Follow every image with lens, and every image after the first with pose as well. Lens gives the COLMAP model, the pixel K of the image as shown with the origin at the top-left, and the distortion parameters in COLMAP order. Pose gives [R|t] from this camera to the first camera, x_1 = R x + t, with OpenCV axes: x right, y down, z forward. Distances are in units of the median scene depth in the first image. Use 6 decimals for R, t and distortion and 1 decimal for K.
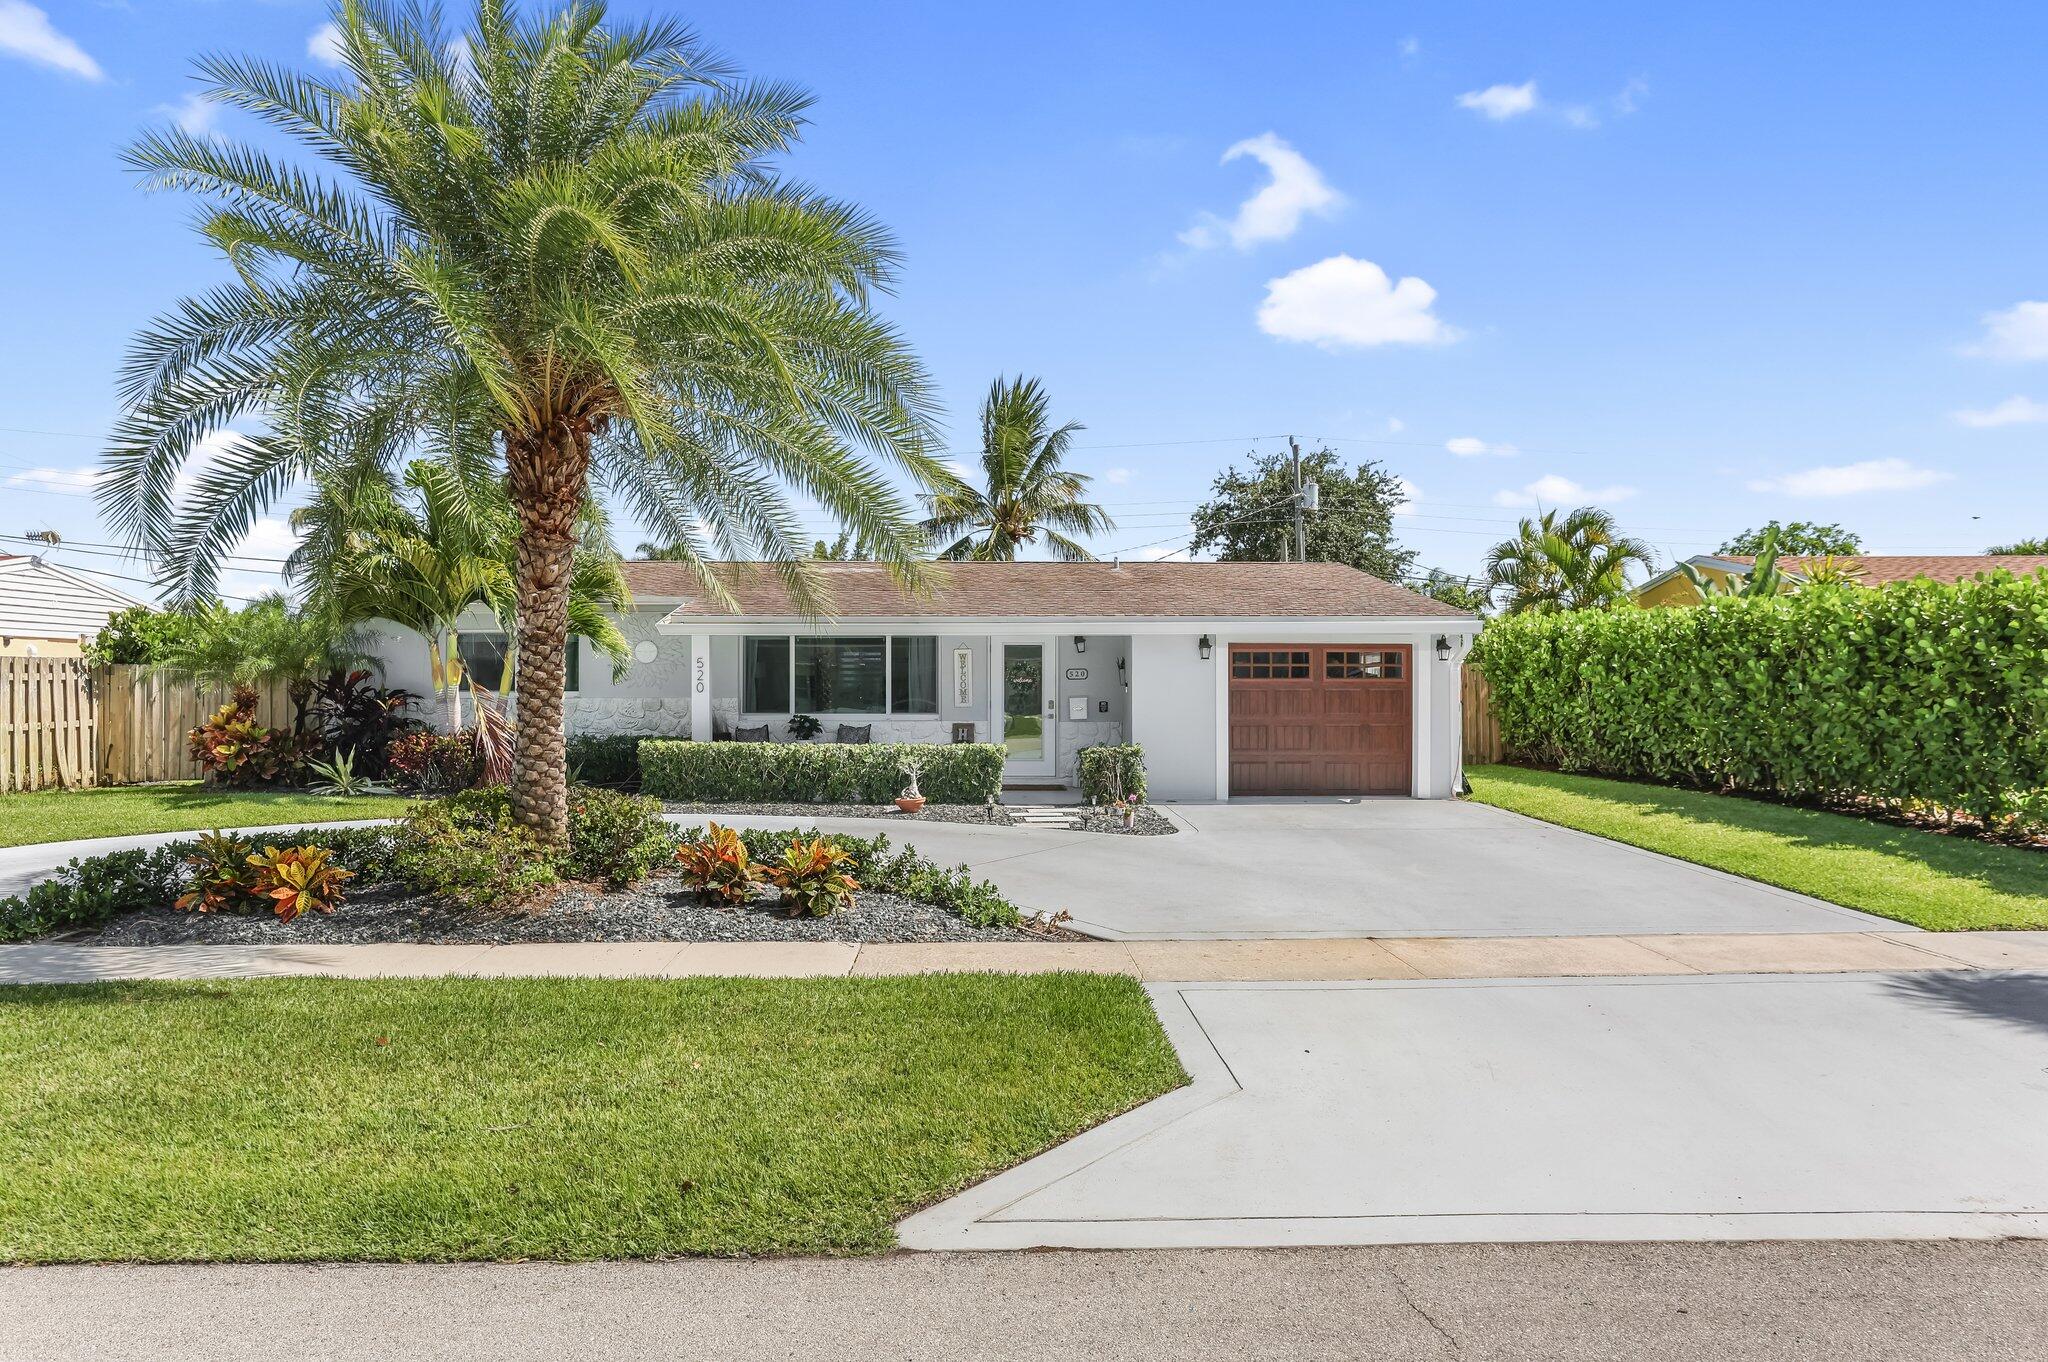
lens RADIAL K [[1015.9, 0, 1041.8], [0, 1015.9, 685.4], [0, 0, 1]] dist [-0.055467, 0.032153]
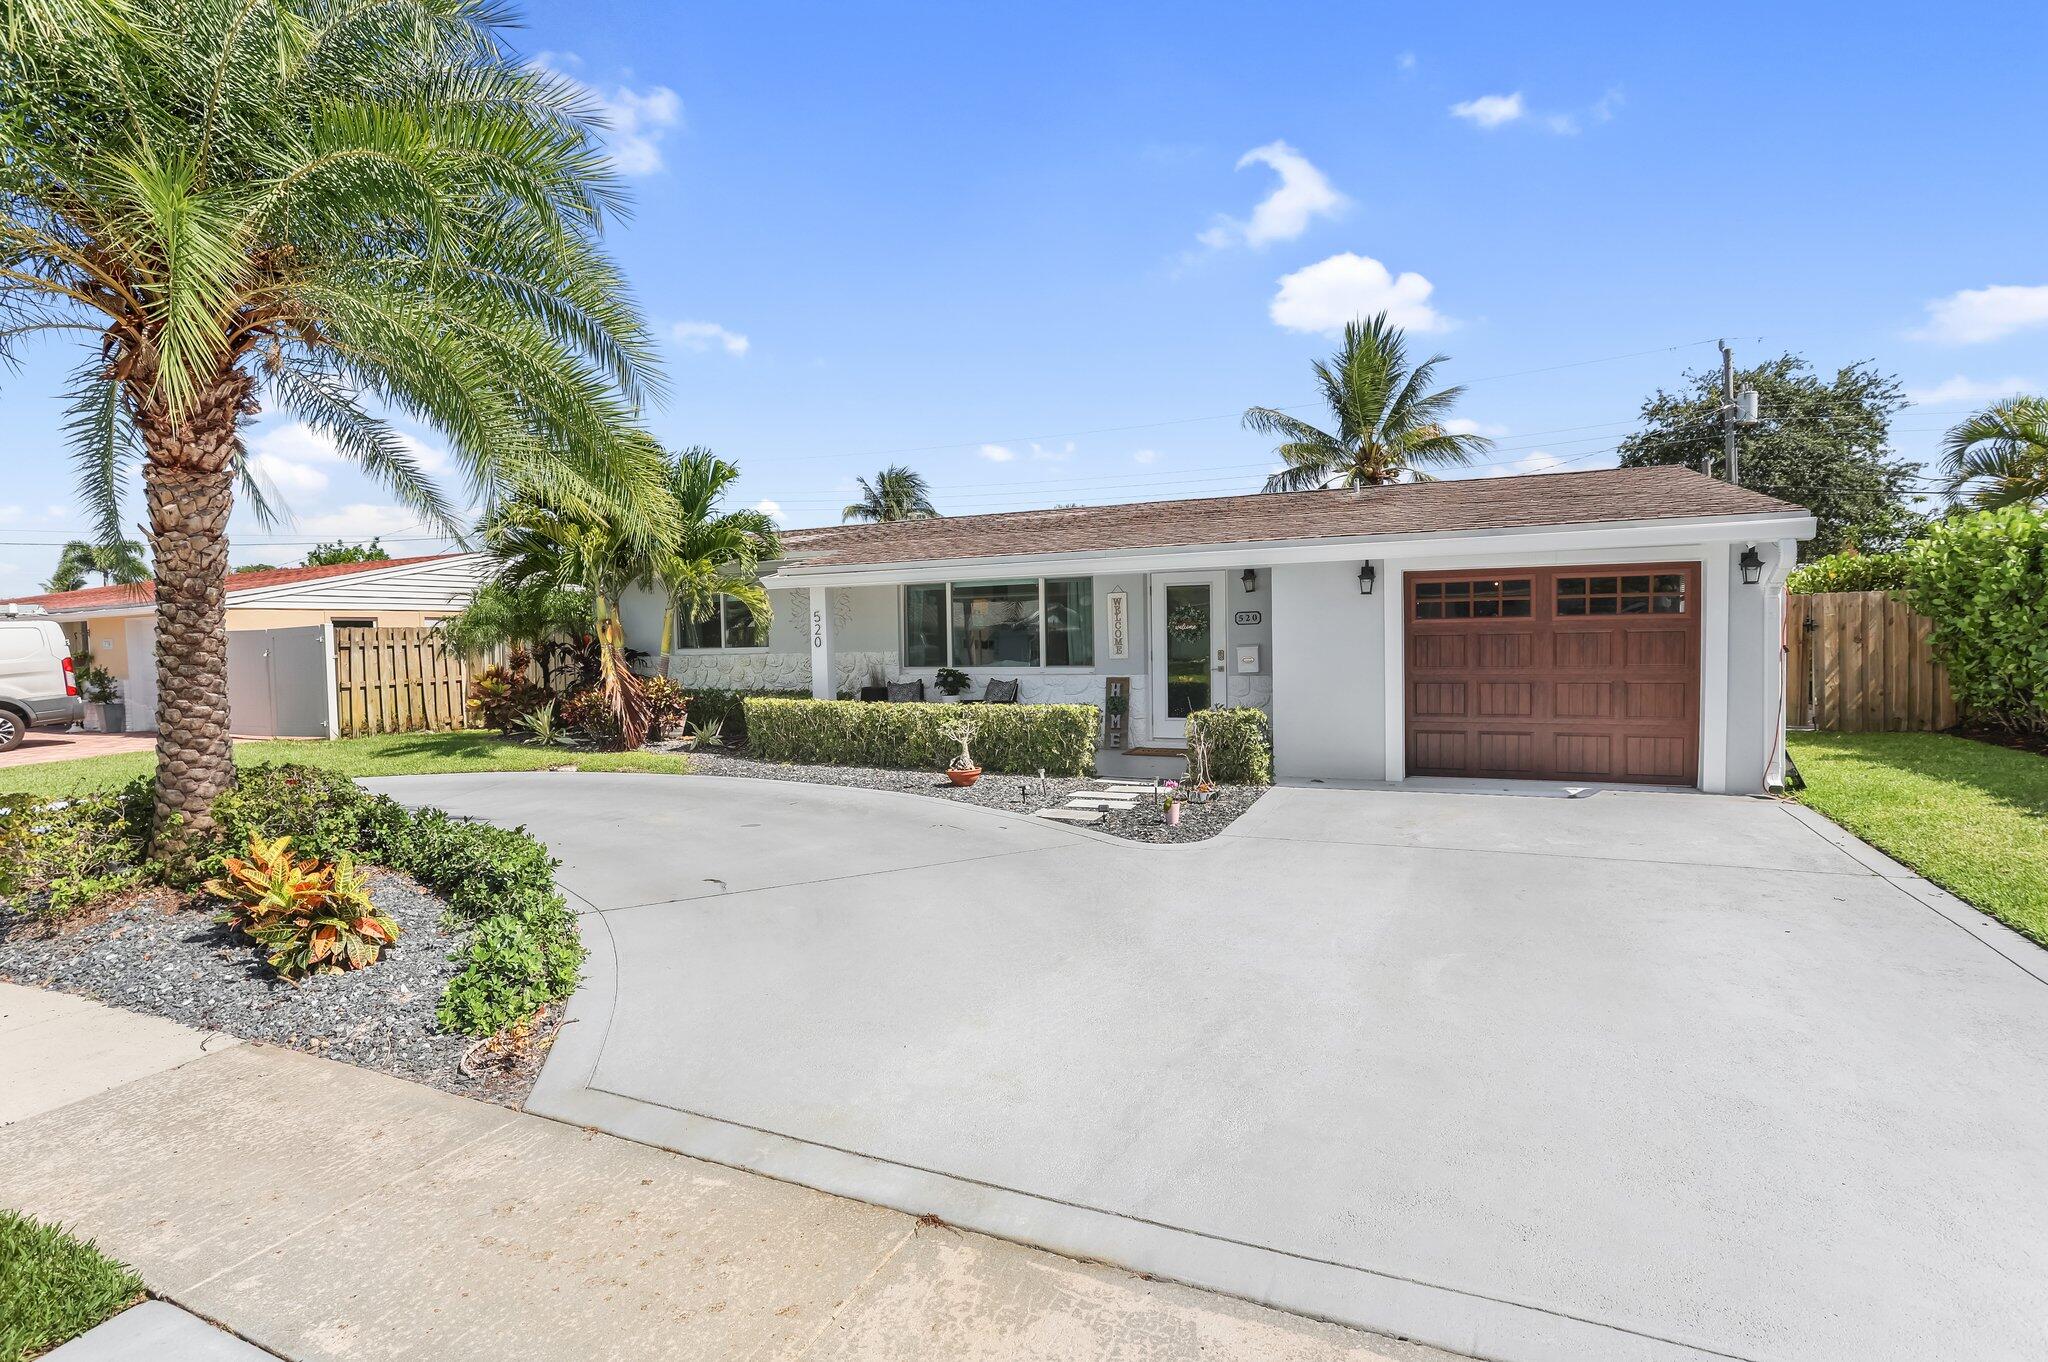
lens RADIAL K [[942.0, 0, 1028.7], [0, 942.0, 687.5], [0, 0, 1]] dist [-0.055999, 0.037655]
pose [[0.918936, 0.004037, -0.394386, 0.197245], [0.018171, 0.998452, 0.052559, 0.002083], [0.393988, -0.055465, 0.917440, 0.253501]]
